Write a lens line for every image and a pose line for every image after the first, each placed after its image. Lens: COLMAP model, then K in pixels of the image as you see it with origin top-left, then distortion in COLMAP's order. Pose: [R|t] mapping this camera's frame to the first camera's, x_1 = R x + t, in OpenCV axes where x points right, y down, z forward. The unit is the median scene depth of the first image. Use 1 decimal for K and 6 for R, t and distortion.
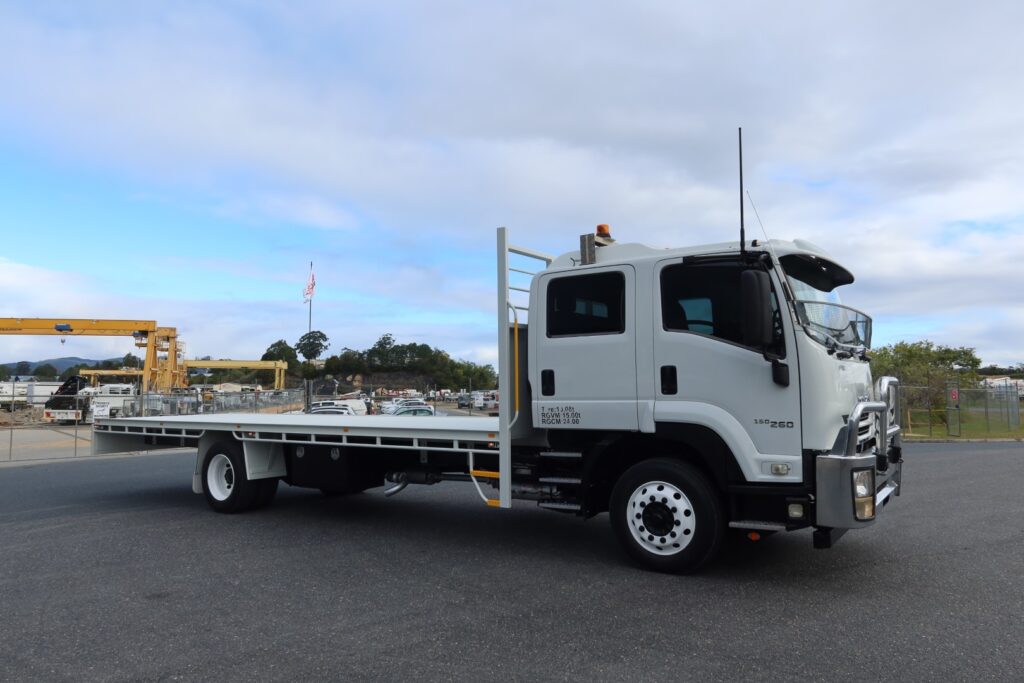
lens RADIAL K [[708.3, 0, 512.0], [0, 708.3, 341.5], [0, 0, 1]] dist [-0.030495, 0.008888]
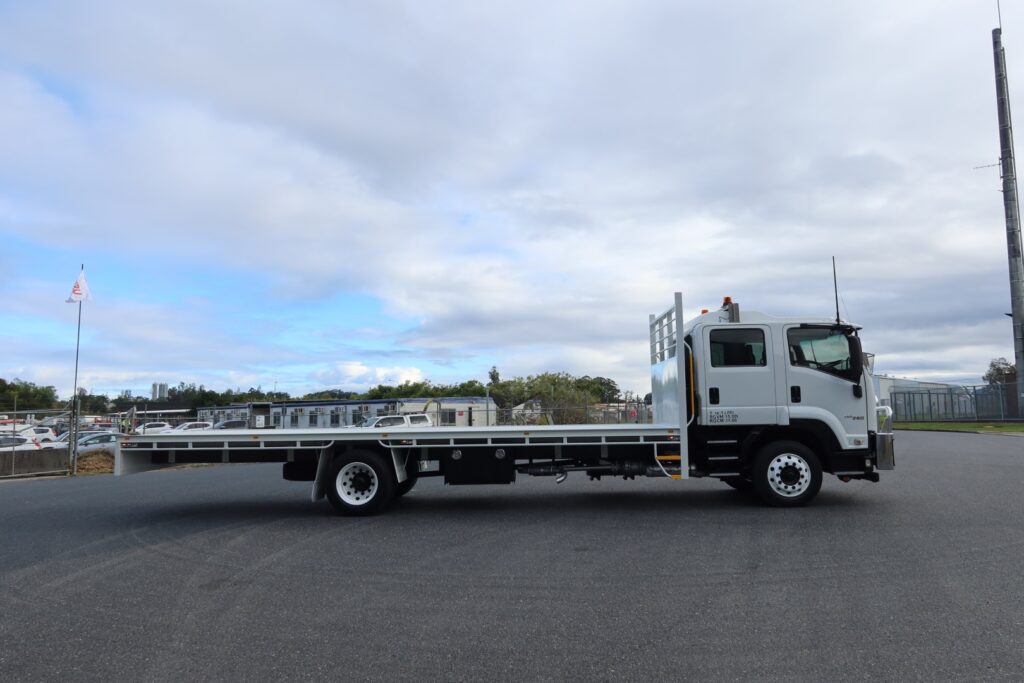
lens RADIAL K [[708.3, 0, 512.0], [0, 708.3, 341.5], [0, 0, 1]] dist [-0.030495, 0.008888]
pose [[0.843927, 0.050015, 0.534121, -0.826458], [-0.031233, 0.998536, -0.044153, 0.014966], [-0.535547, 0.020579, 0.844254, -0.055929]]
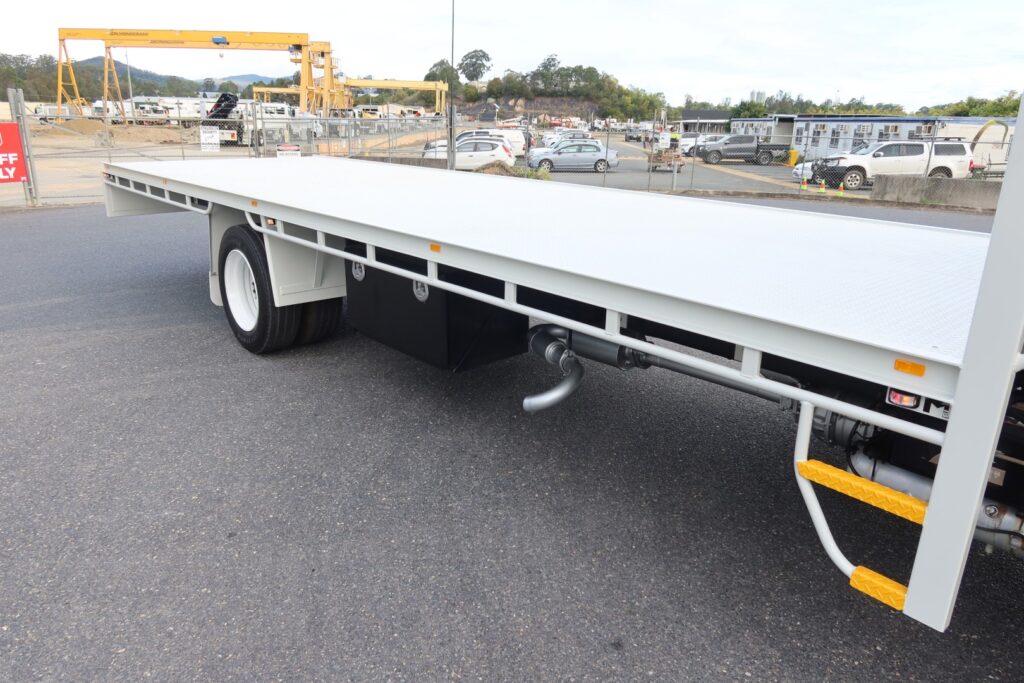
lens RADIAL K [[708.3, 0, 512.0], [0, 708.3, 341.5], [0, 0, 1]] dist [-0.030495, 0.008888]
pose [[0.974136, 0.099855, -0.202703, -0.091116], [-0.018720, 0.929640, 0.367992, 0.021805], [0.225187, -0.354679, 0.907465, 0.542799]]
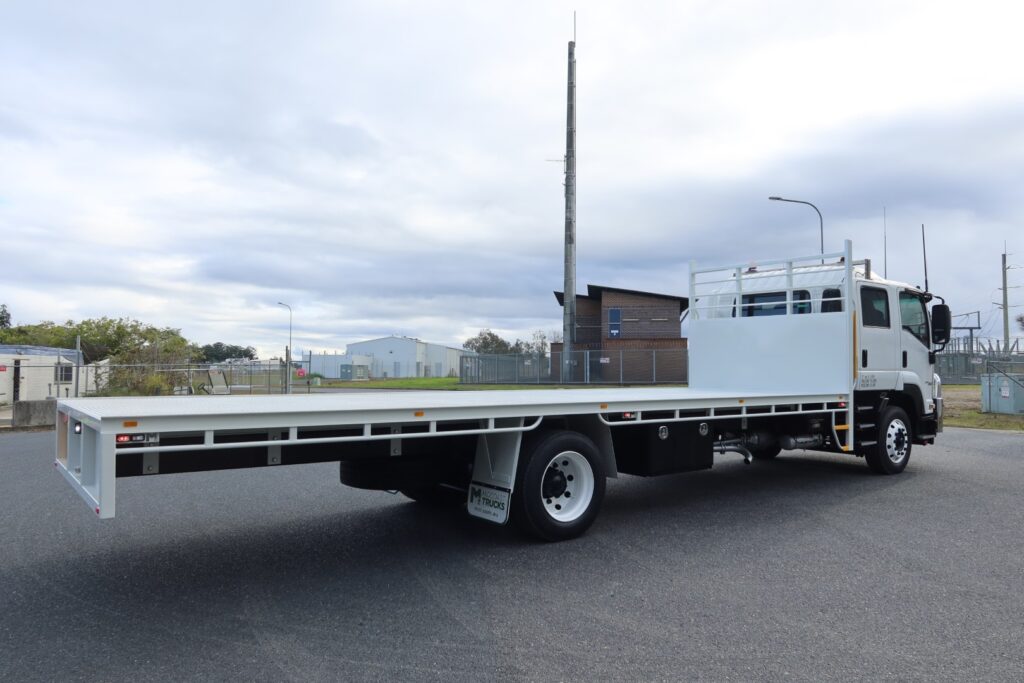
lens RADIAL K [[739.5, 0, 514.7], [0, 739.5, 342.4], [0, 0, 1]] dist [-0.026591, 0.006604]
pose [[0.303297, 0.045663, 0.951801, -1.119939], [-0.075847, 0.996839, -0.023655, 0.081338], [-0.949873, -0.065017, 0.305802, 0.866222]]
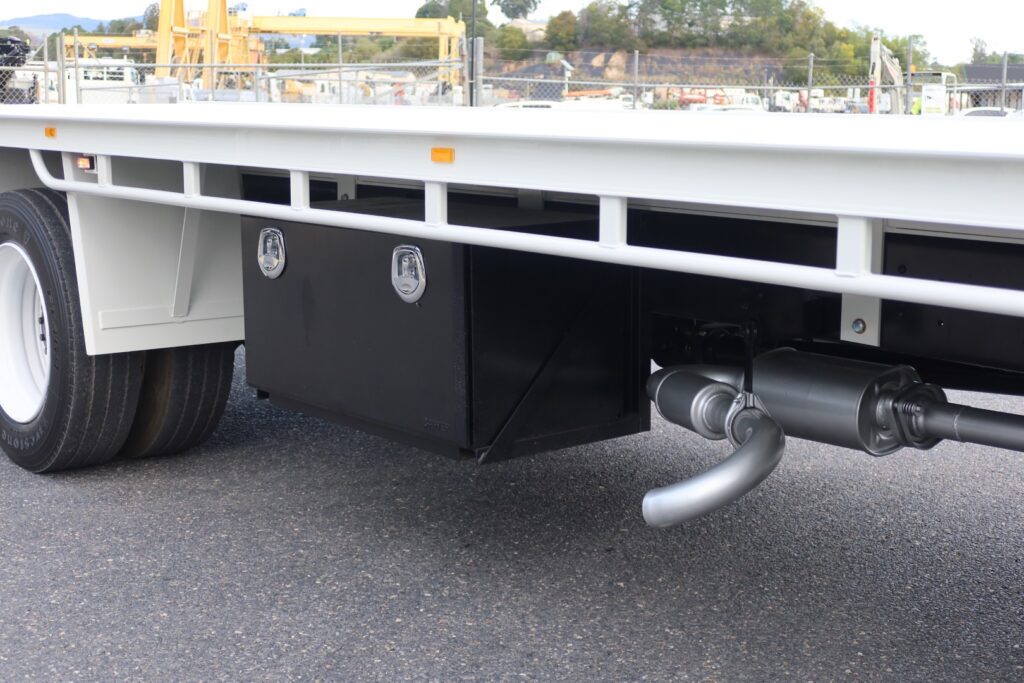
lens RADIAL K [[1546.2, 0, 512.0], [0, 1546.2, 341.5], [0, 0, 1]] dist [0.006245, 0.000927]
pose [[0.960617, 0.062996, -0.270640, -0.093620], [0.000047, 0.973926, 0.226866, 0.071700], [0.277876, -0.217945, 0.935567, 0.542717]]
